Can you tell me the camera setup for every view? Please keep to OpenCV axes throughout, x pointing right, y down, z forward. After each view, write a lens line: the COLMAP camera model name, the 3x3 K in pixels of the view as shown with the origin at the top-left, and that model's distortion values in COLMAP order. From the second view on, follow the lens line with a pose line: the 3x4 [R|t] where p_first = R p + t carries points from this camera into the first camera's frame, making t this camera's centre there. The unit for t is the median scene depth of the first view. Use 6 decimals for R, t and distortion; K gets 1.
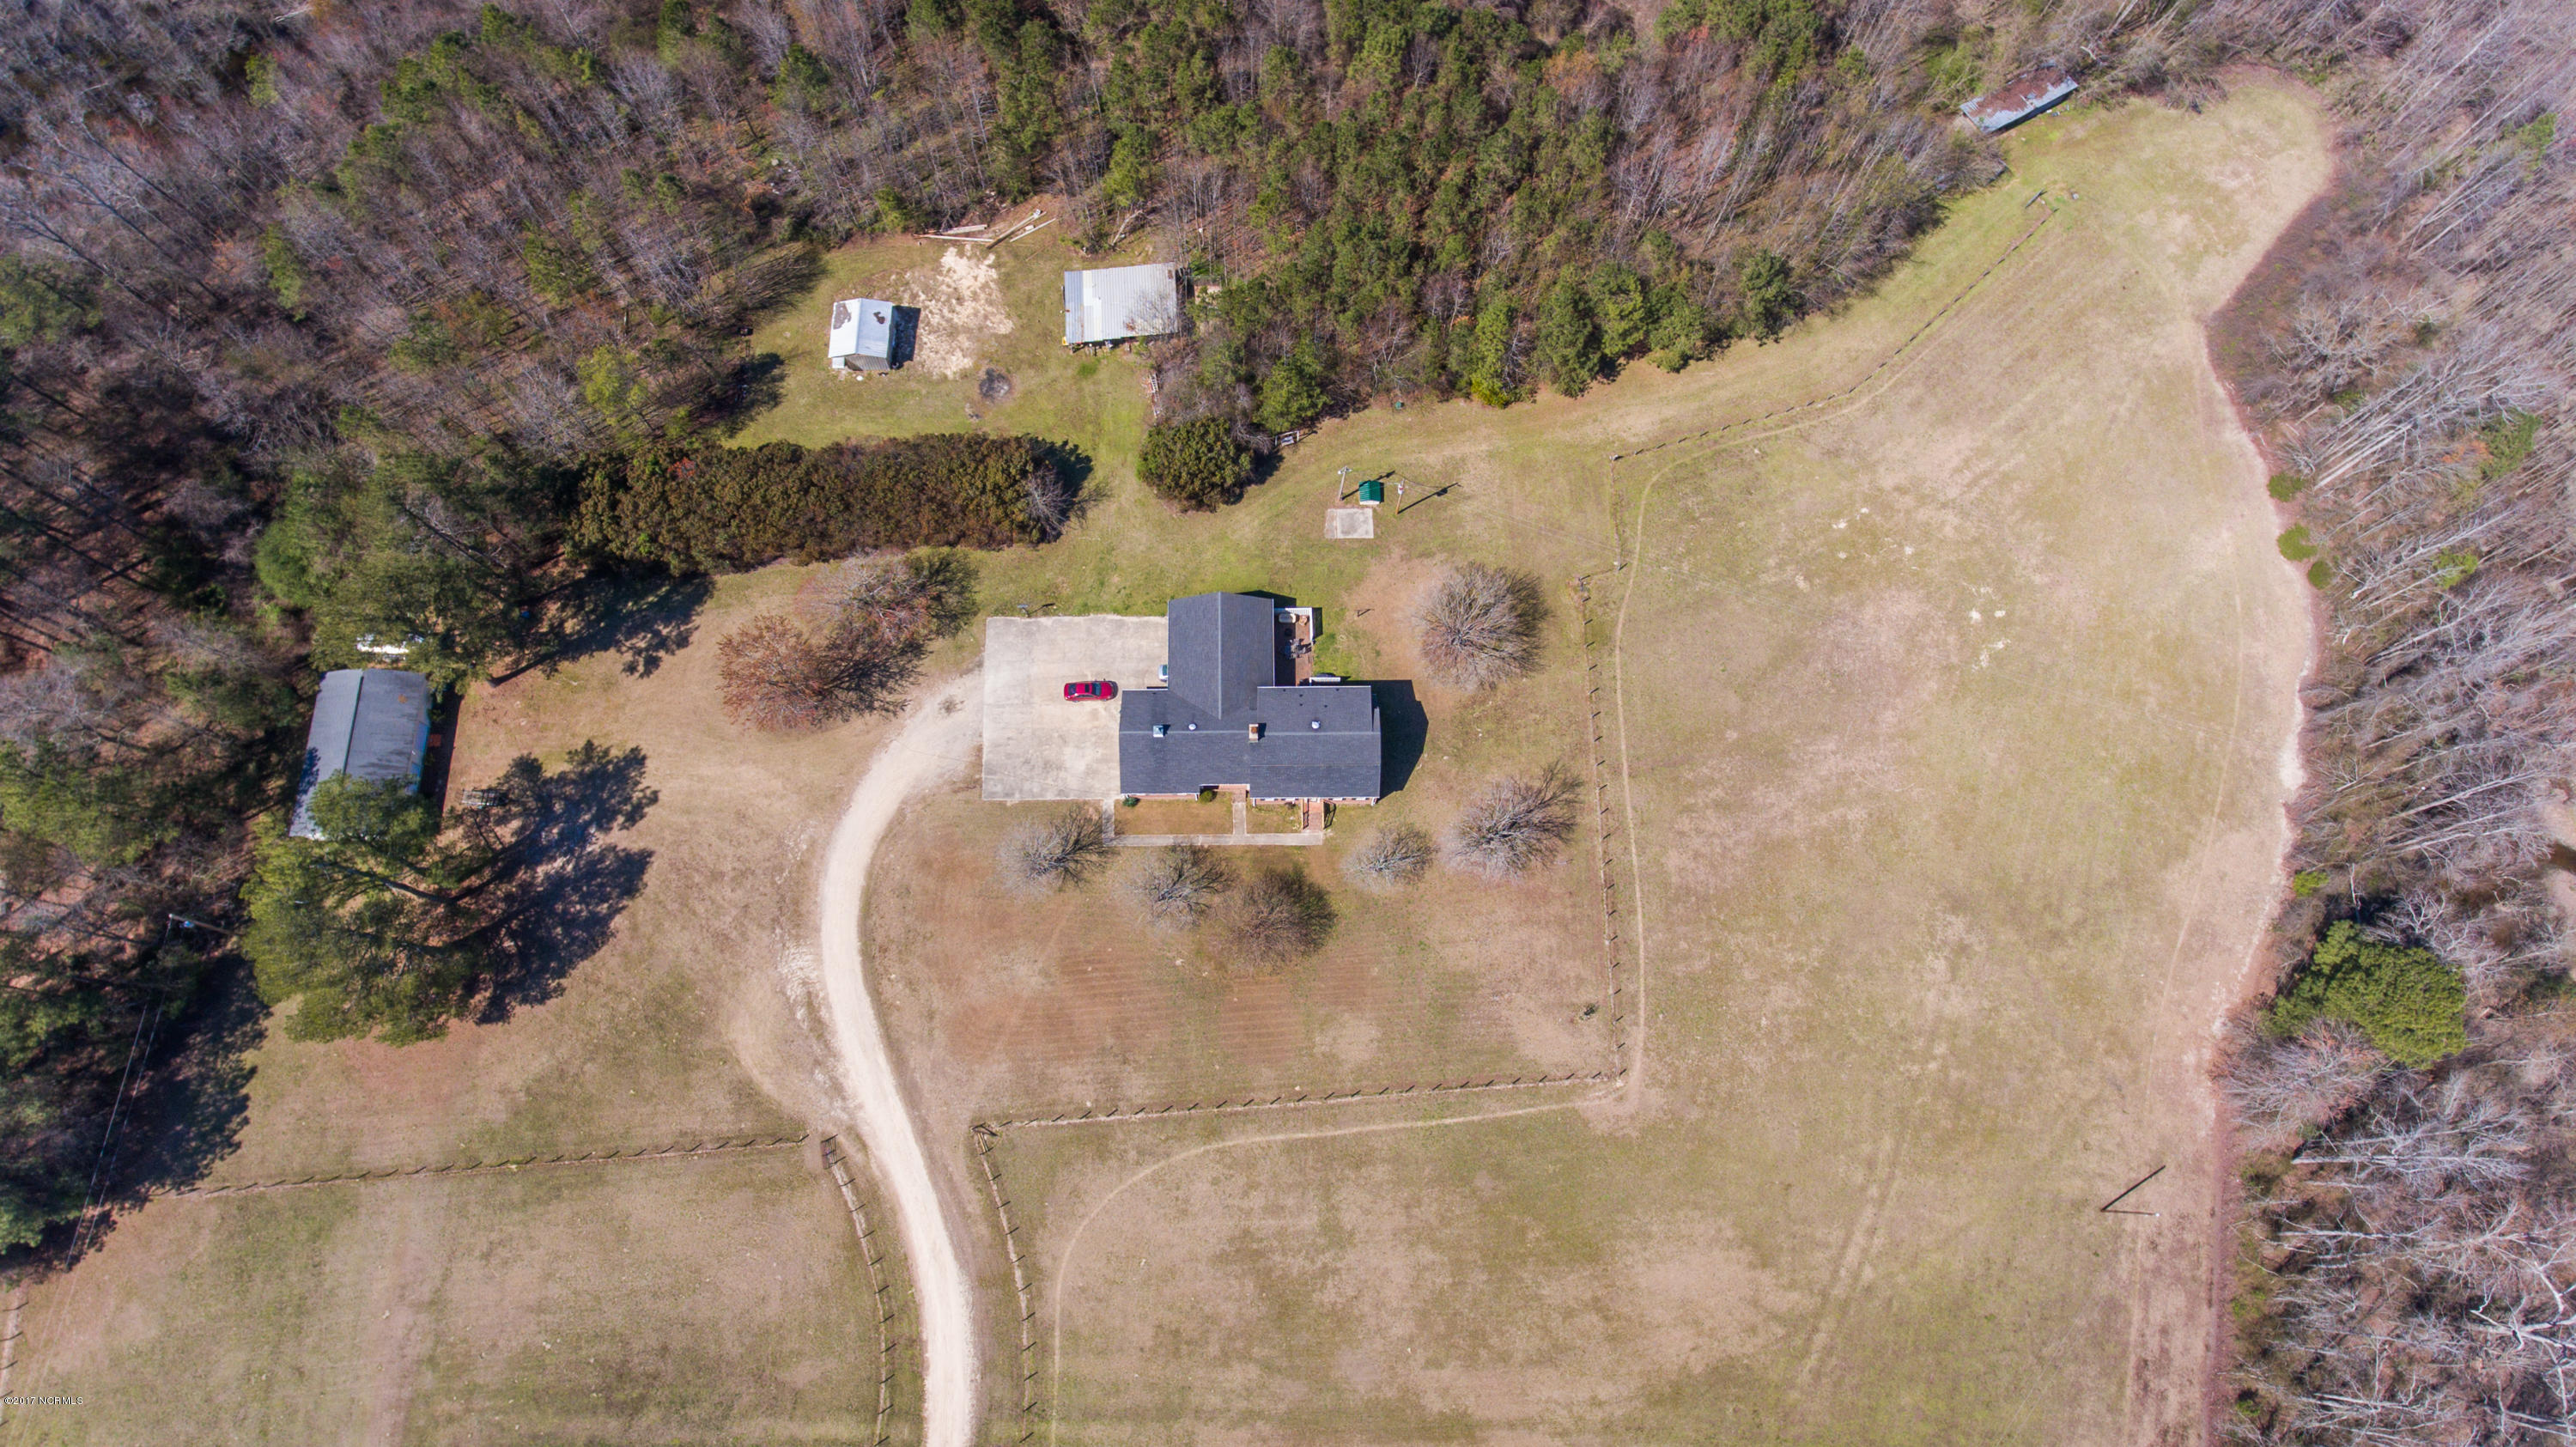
lens RADIAL K [[1499.1, 0, 1270.1], [0, 1499.1, 709.7], [0, 0, 1]] dist [-0.000355, 0.001070]
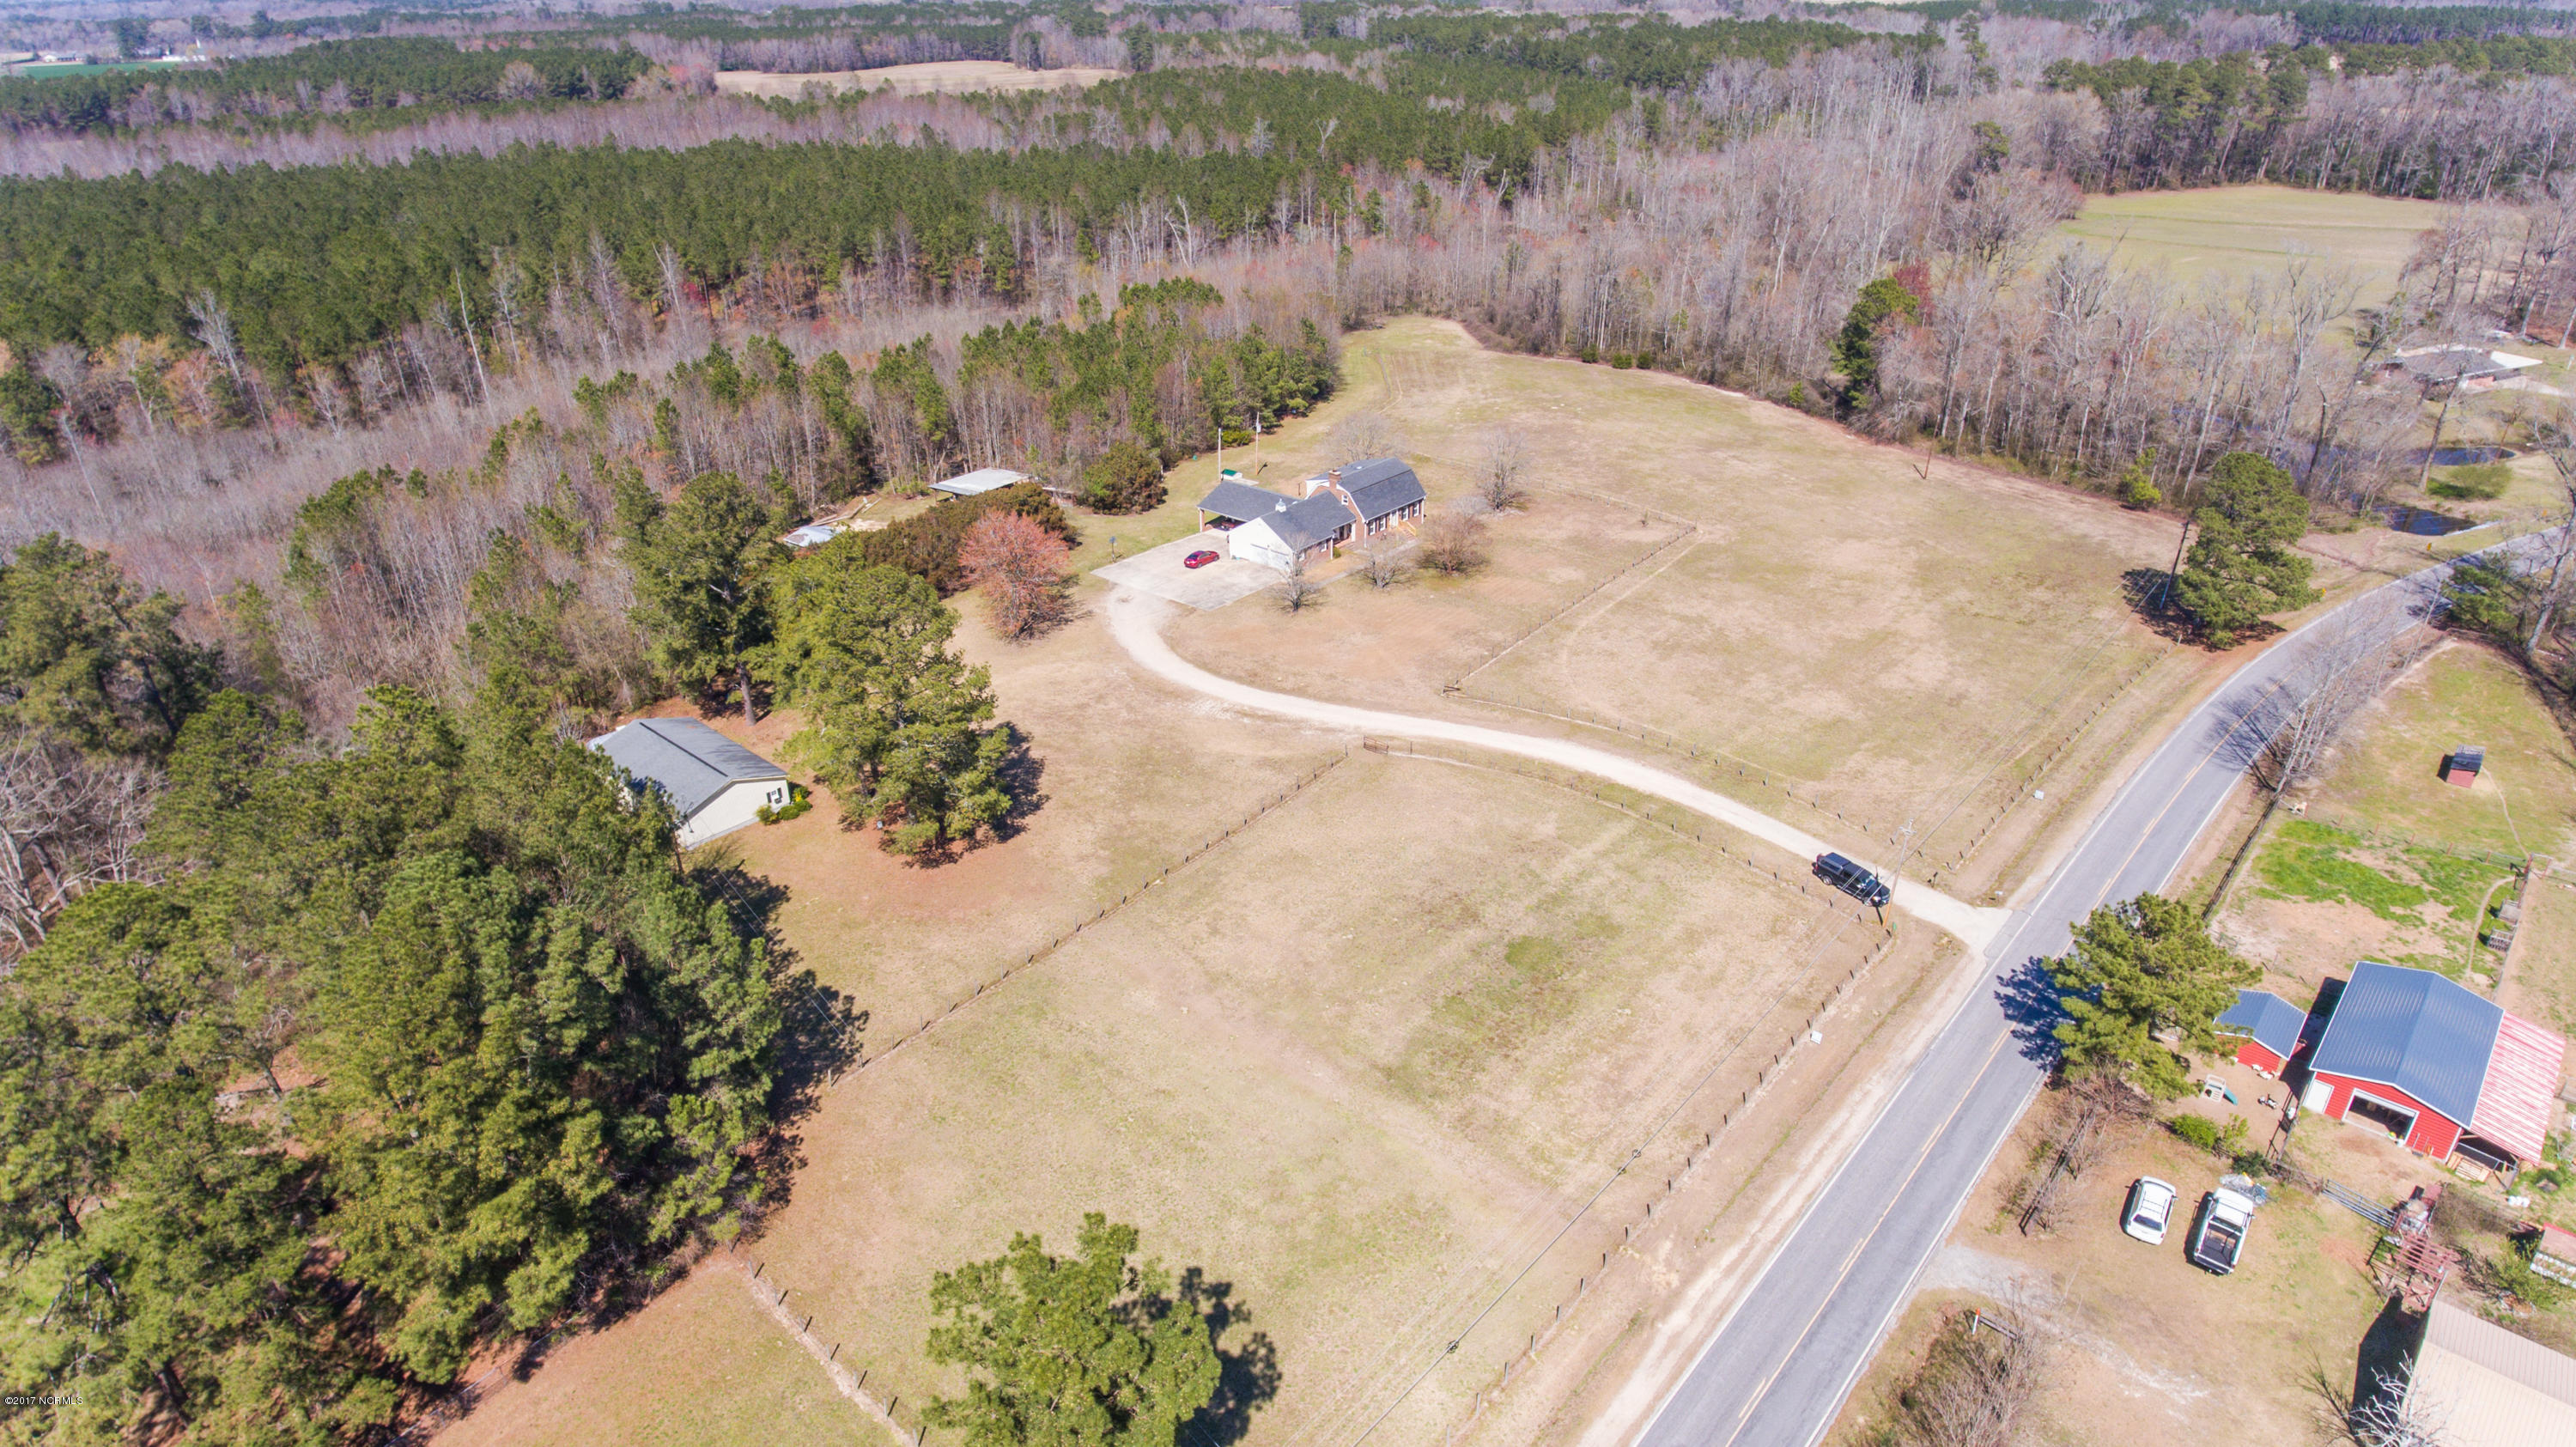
lens RADIAL K [[1499.1, 0, 1270.1], [0, 1499.1, 709.7], [0, 0, 1]] dist [-0.000355, 0.001070]
pose [[0.672233, -0.346300, 0.654354, -0.973304], [0.712536, 0.542583, -0.444856, 0.668541], [-0.200988, 0.765297, 0.611493, 0.384582]]
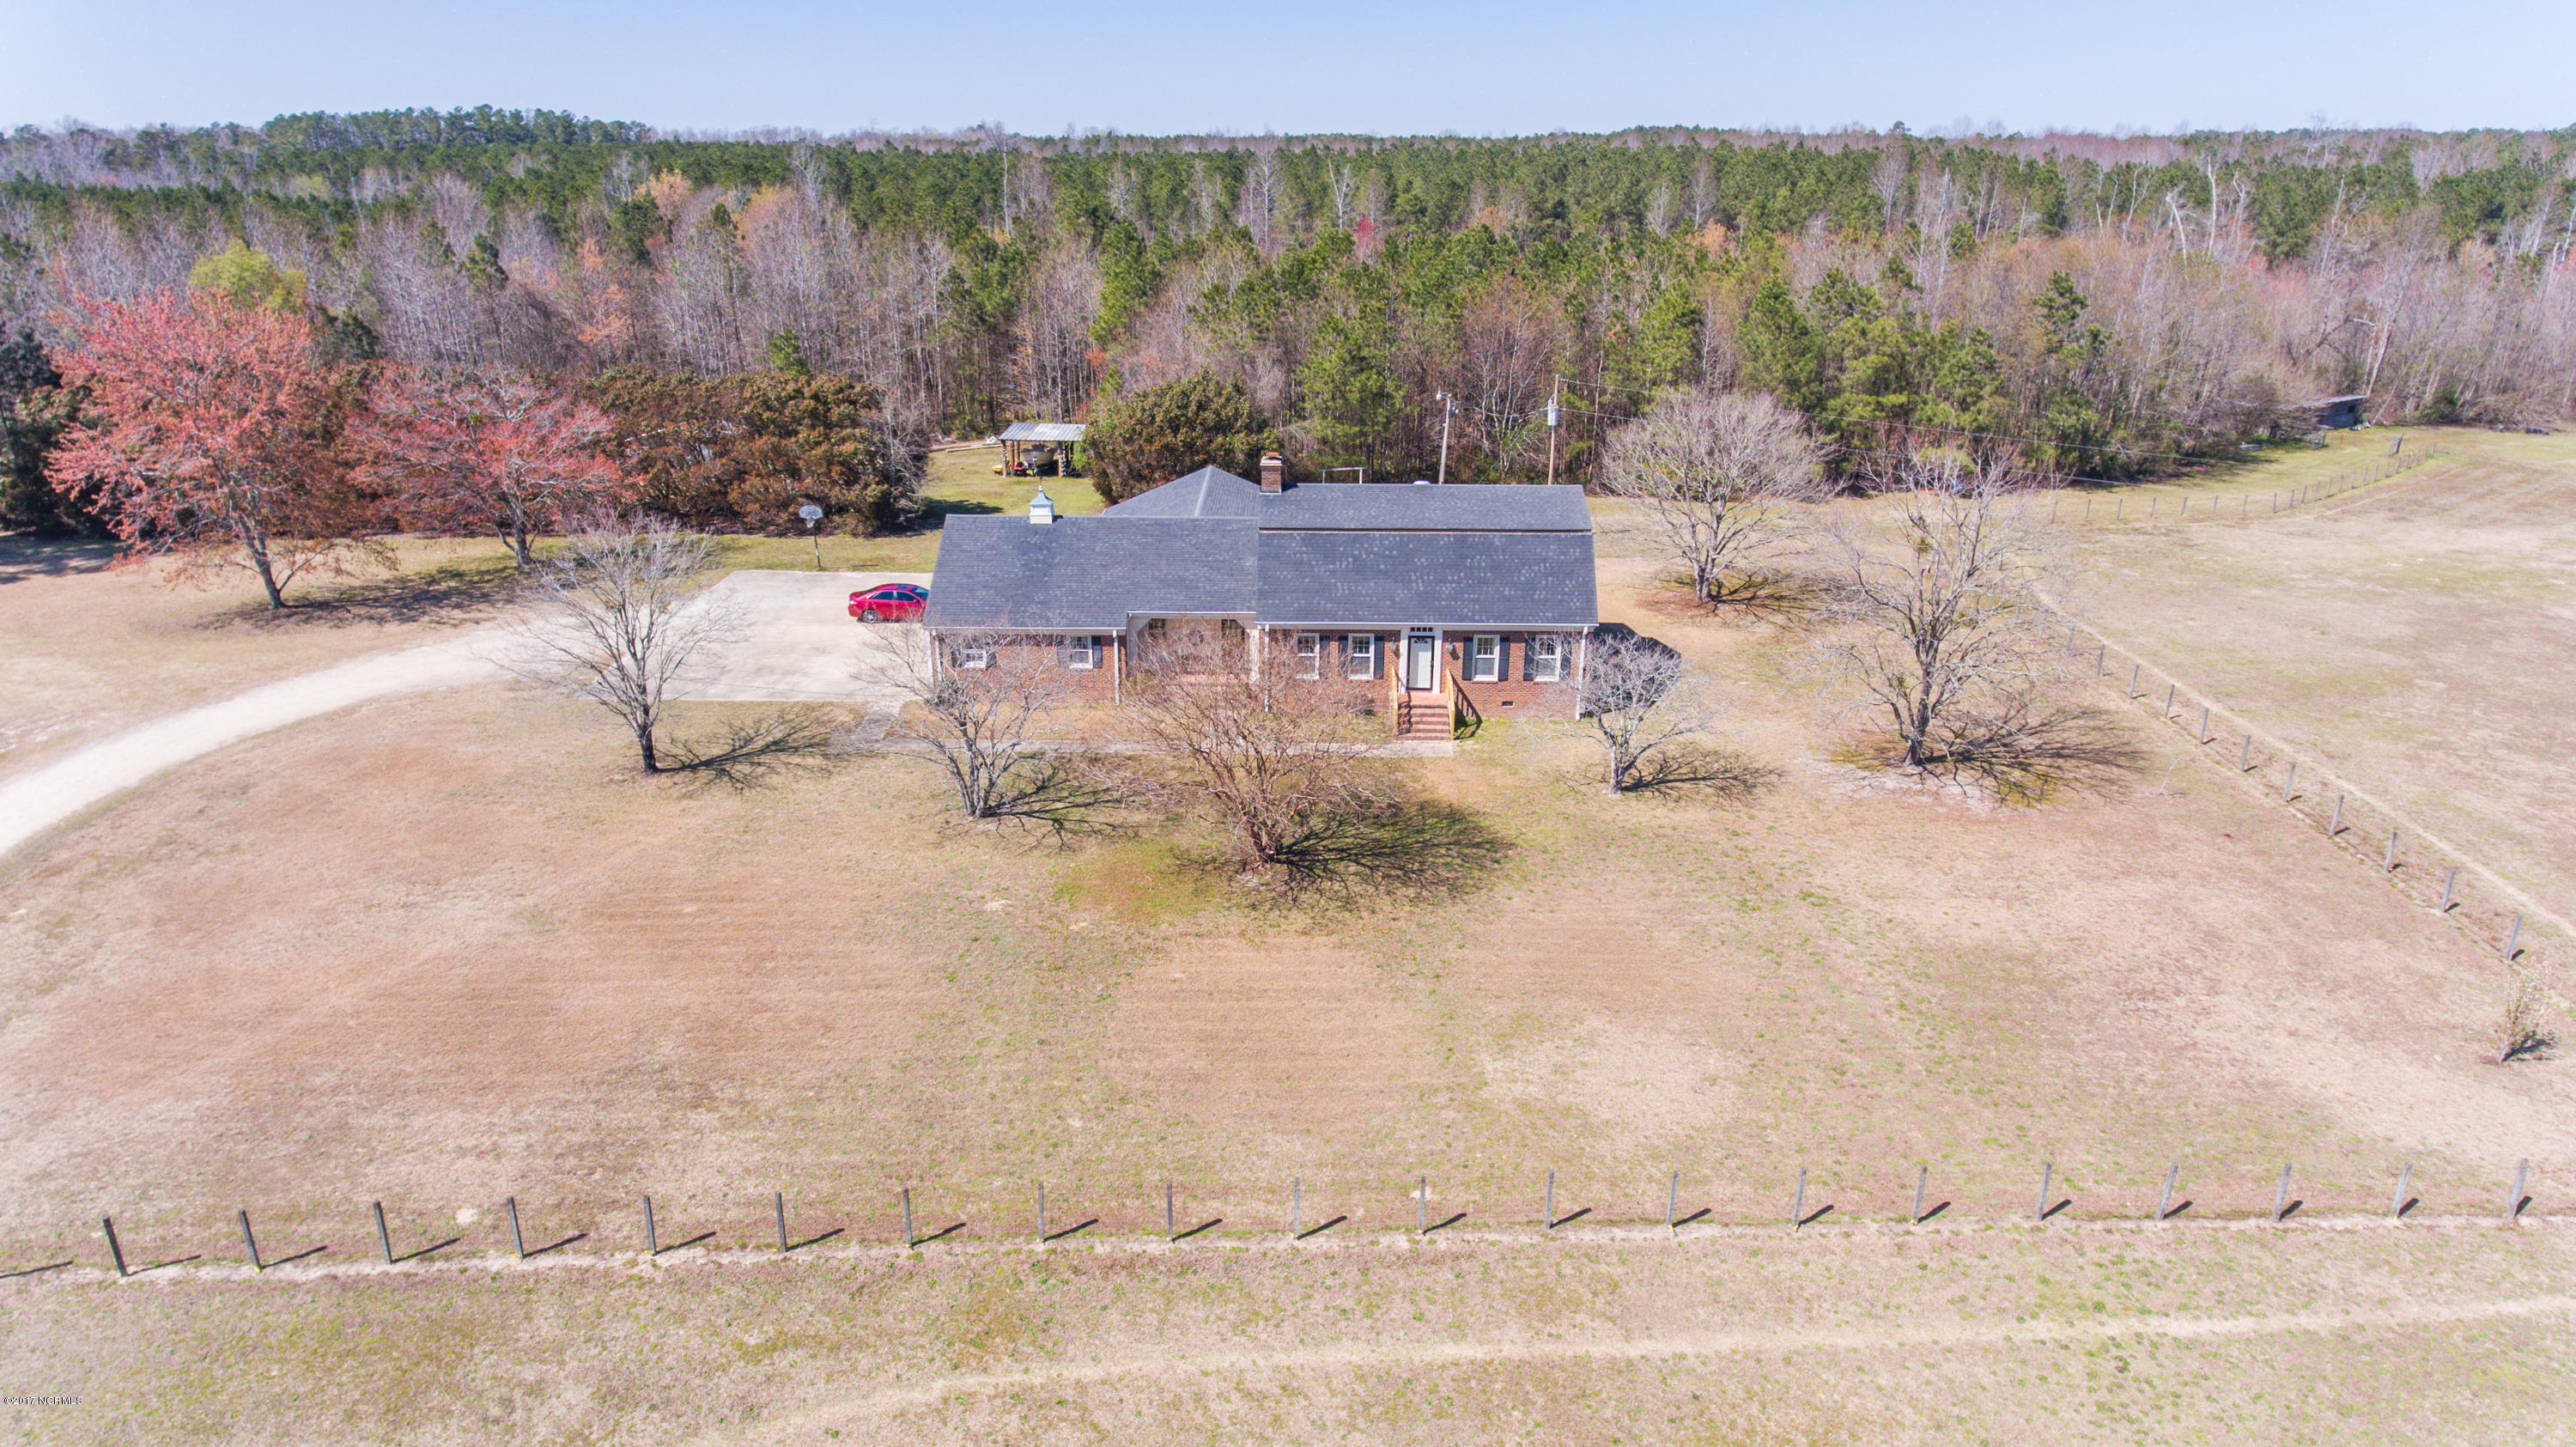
lens RADIAL K [[1499.4, 0, 1266.2], [0, 1499.4, 731.2], [0, 0, 1]] dist [-0.000731, 0.002213]
pose [[0.999432, 0.006674, -0.033023, 0.002026], [-0.029999, 0.622355, -0.782160, 0.387269], [0.015332, 0.782707, 0.622202, 0.813447]]
